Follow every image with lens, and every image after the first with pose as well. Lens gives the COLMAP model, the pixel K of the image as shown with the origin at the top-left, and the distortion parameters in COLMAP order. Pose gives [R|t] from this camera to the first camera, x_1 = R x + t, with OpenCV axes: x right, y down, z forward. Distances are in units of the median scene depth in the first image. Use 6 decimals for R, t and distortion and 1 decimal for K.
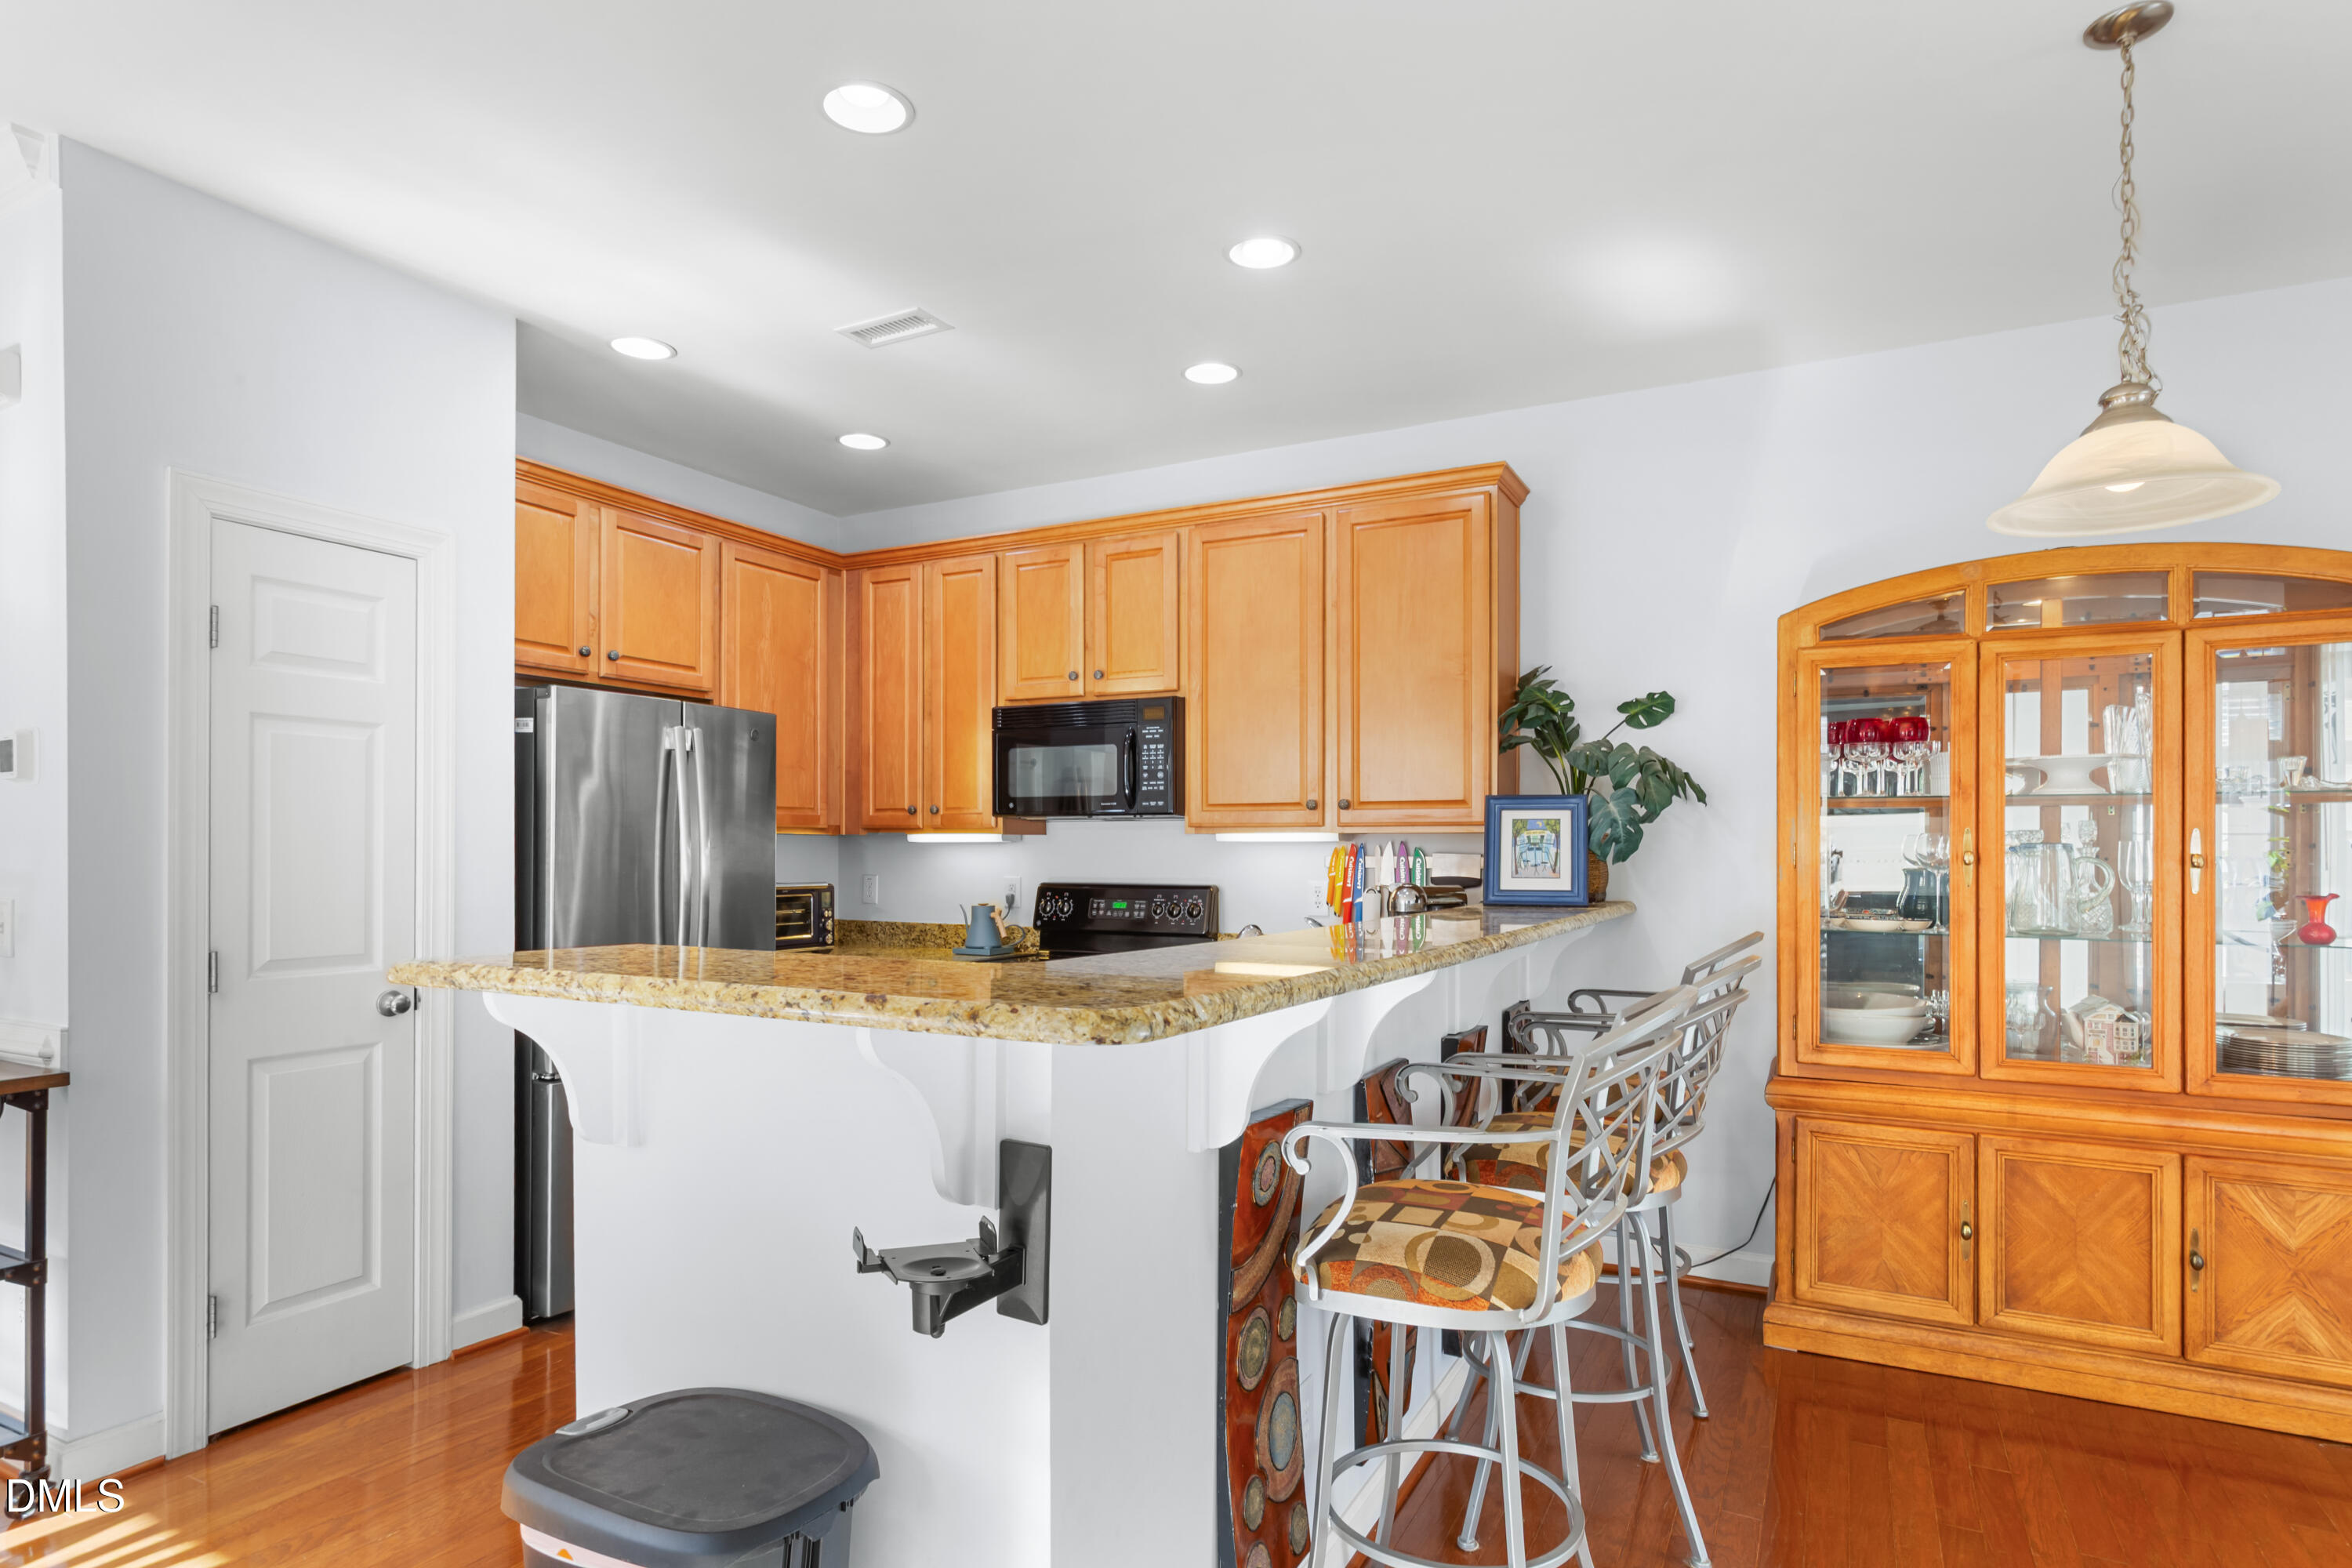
lens RADIAL K [[1252.7, 0, 1176.0], [0, 1252.7, 851.7], [0, 0, 1]] dist [-0.003798, 0.005036]
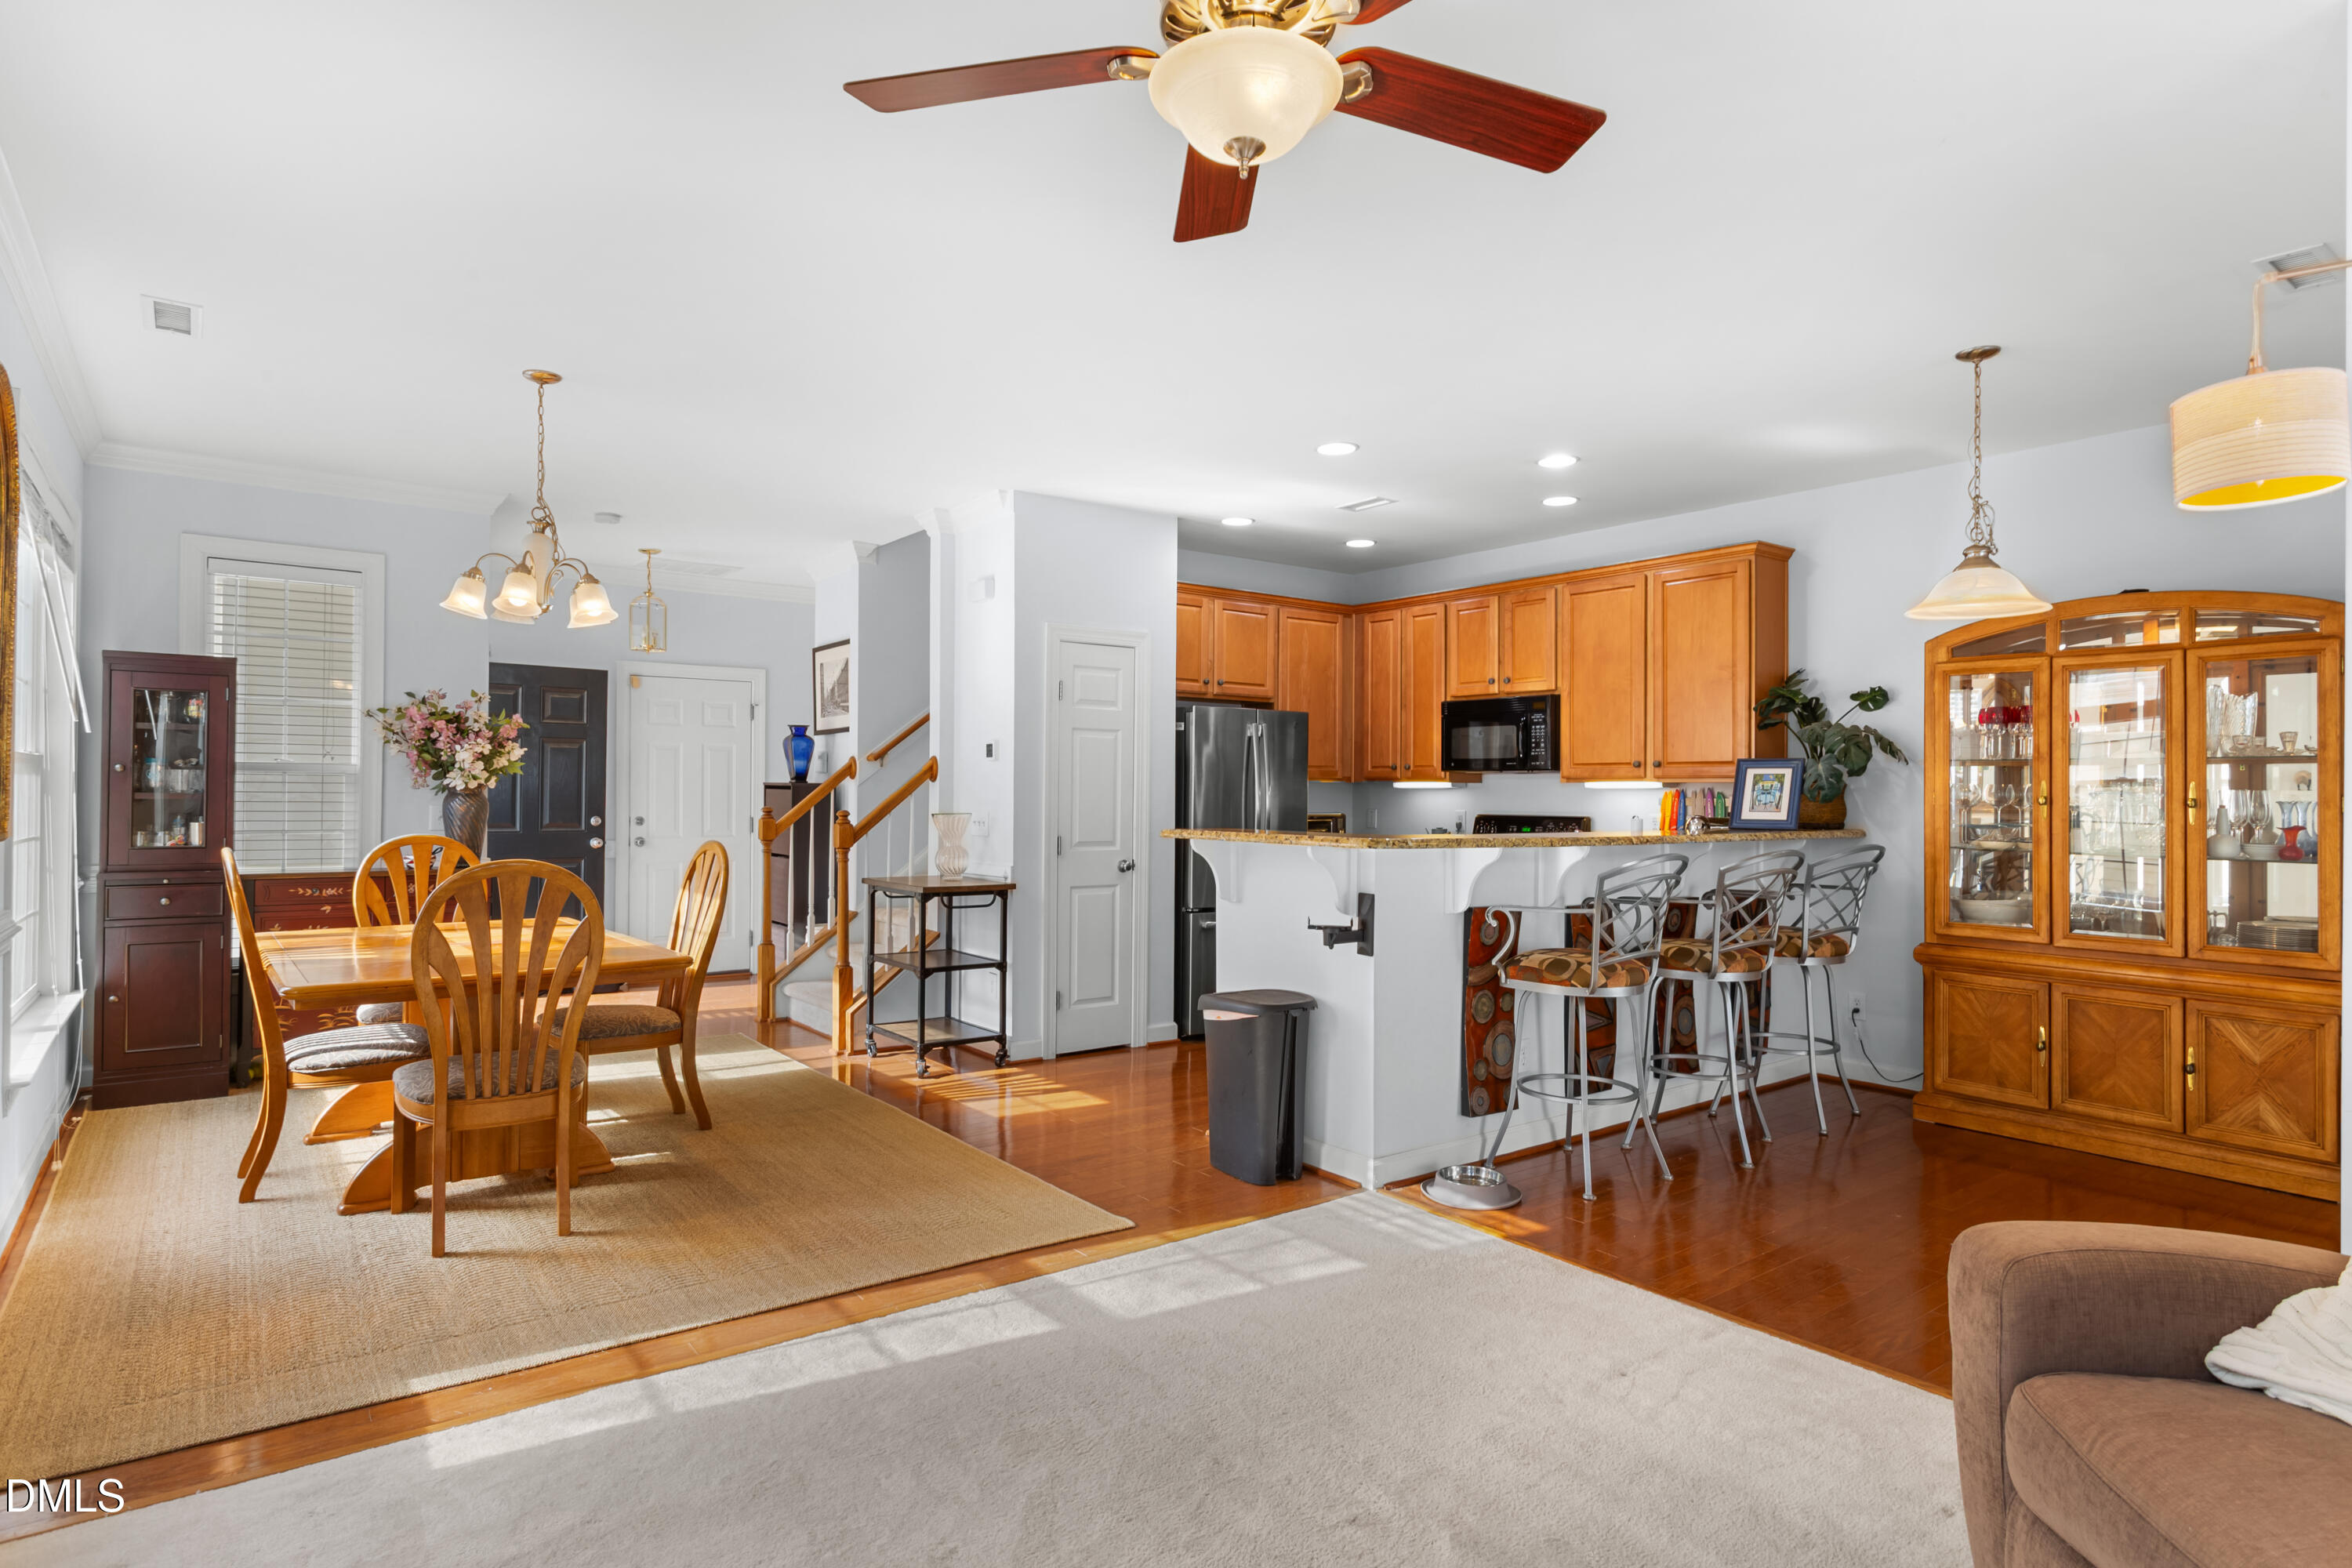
lens RADIAL K [[1273.1, 0, 1175.7], [0, 1273.1, 767.3], [0, 0, 1]] dist [-0.010410, 0.002026]
pose [[0.904602, -0.003576, -0.426242, 0.311400], [-0.006306, 0.999743, -0.021771, 0.004543], [0.426211, 0.022382, 0.904347, -0.781267]]
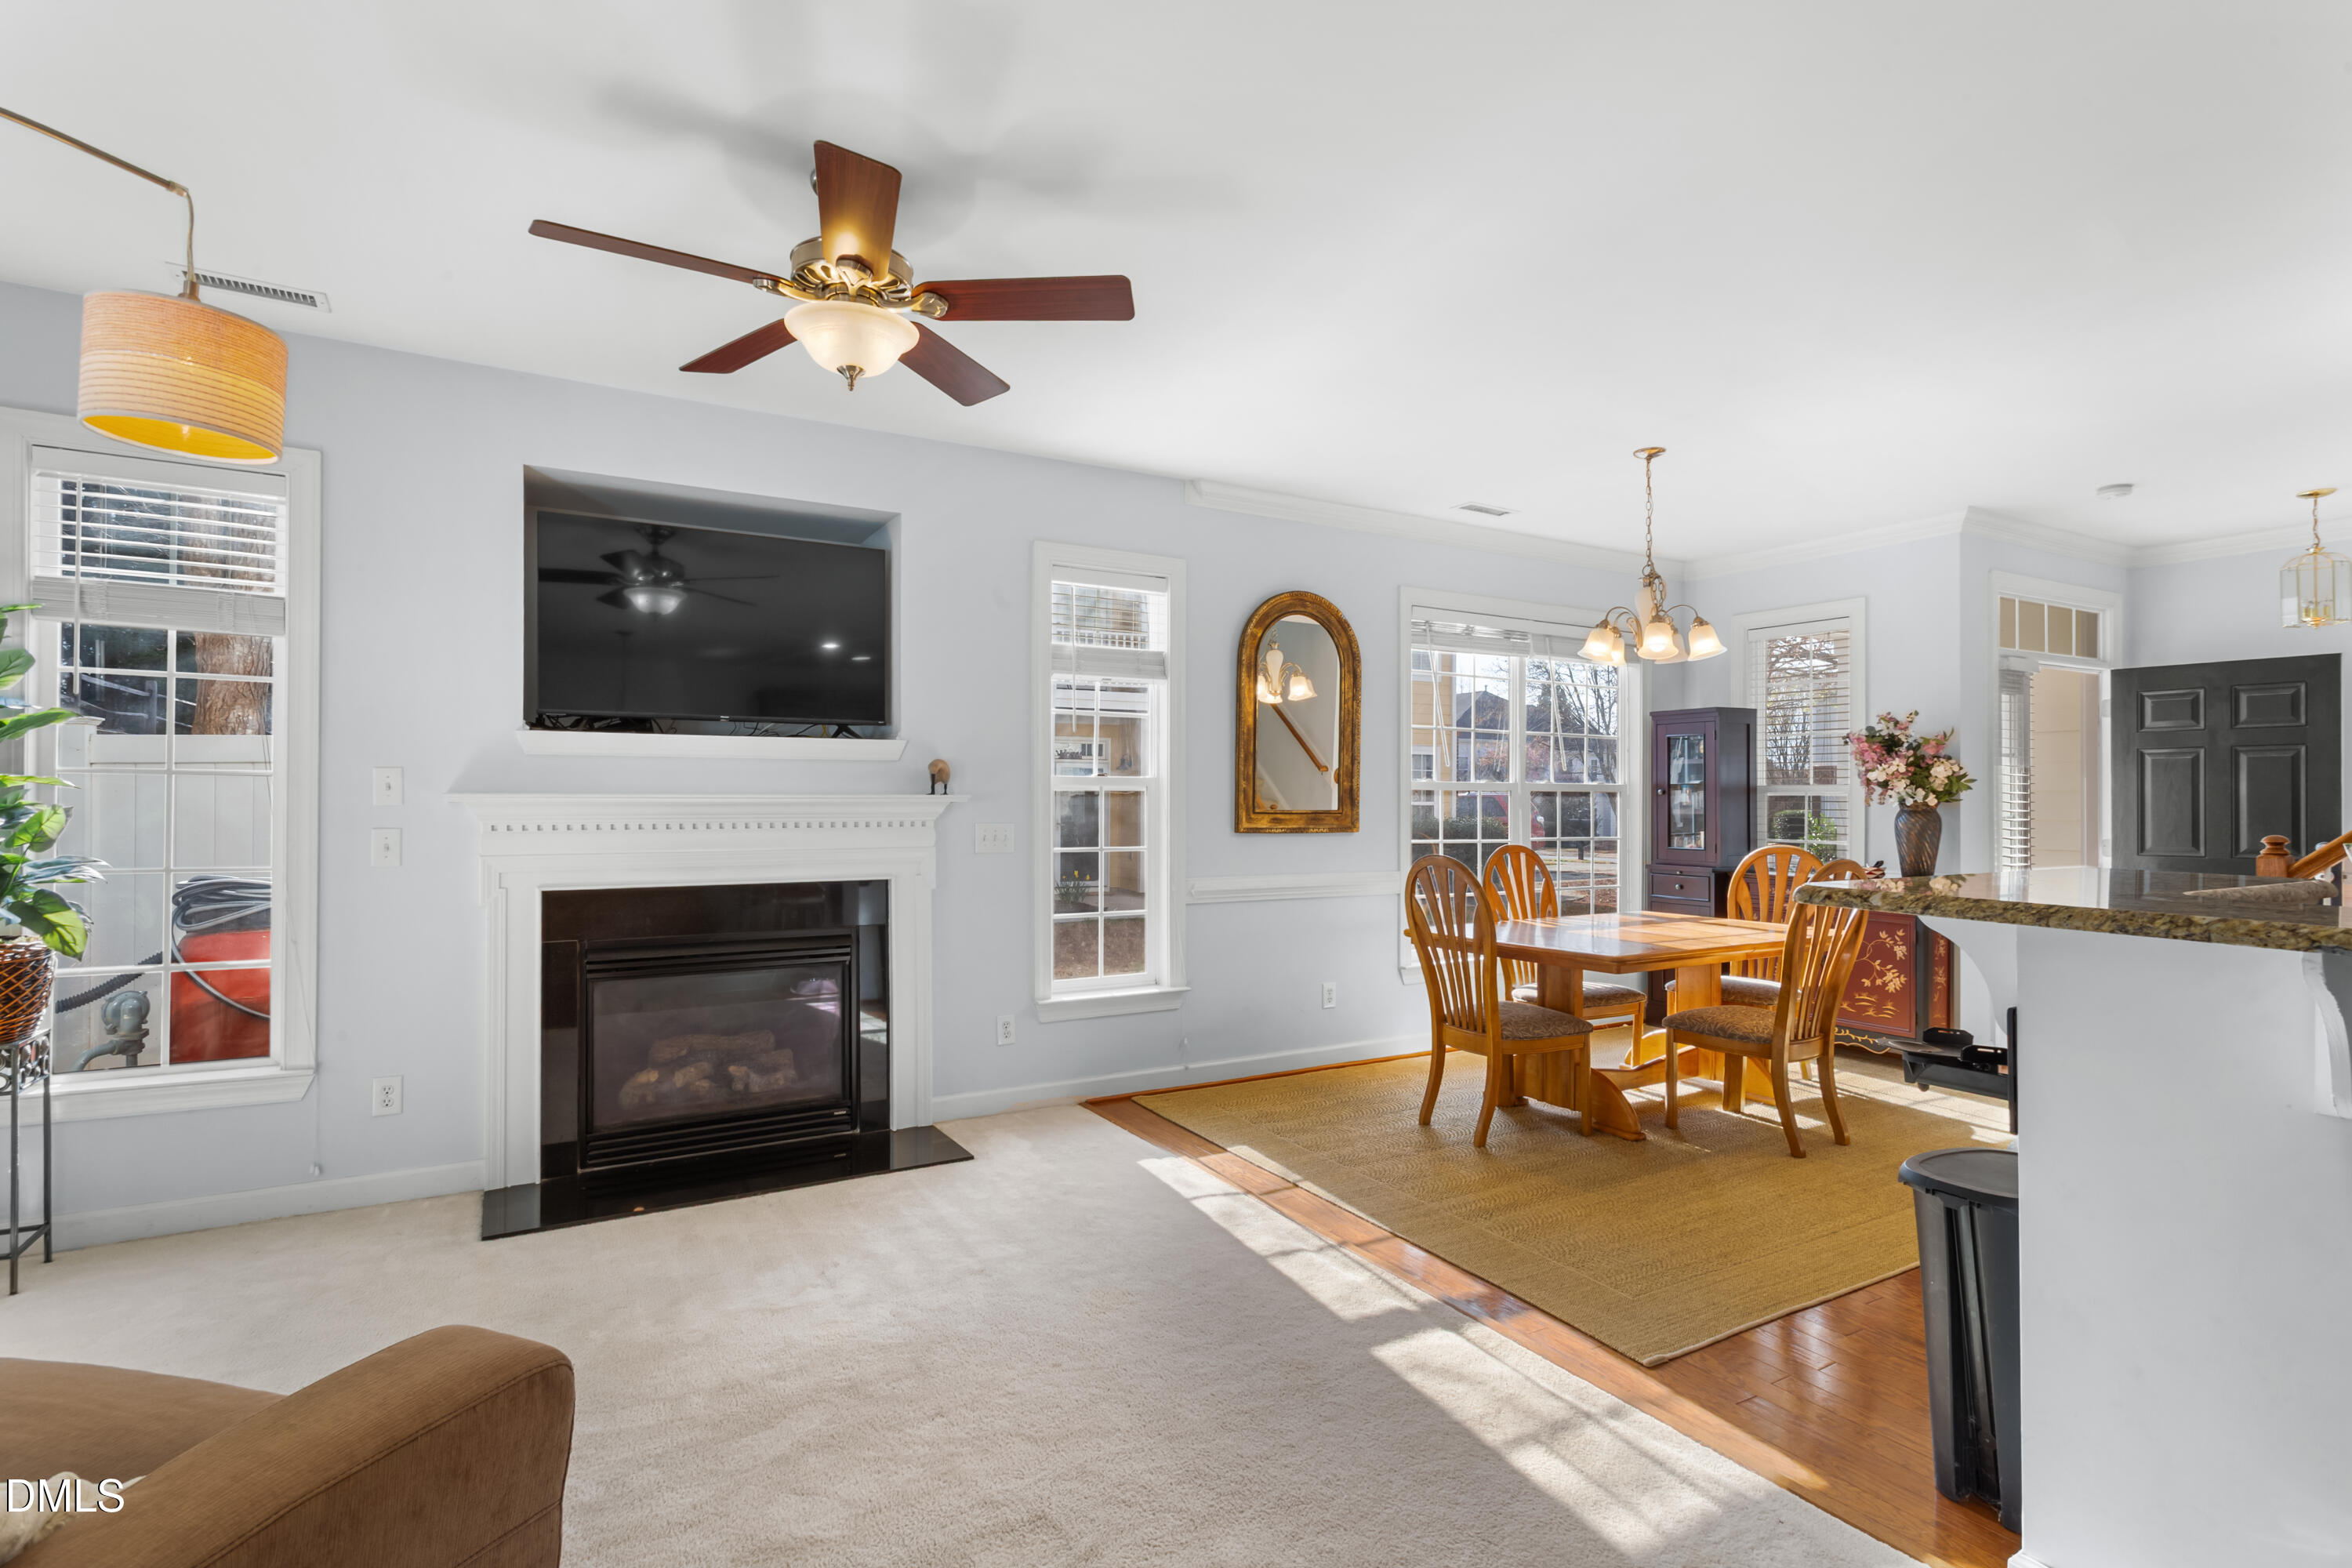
lens RADIAL K [[1135.5, 0, 1163.8], [0, 1135.5, 793.0], [0, 0, 1]] dist [-0.001876, 0.003482]
pose [[-0.538205, -0.010639, -0.842747, 0.634922], [-0.005739, 0.999943, -0.008959, 0.003876], [0.842794, 0.000015, -0.538236, 0.370100]]
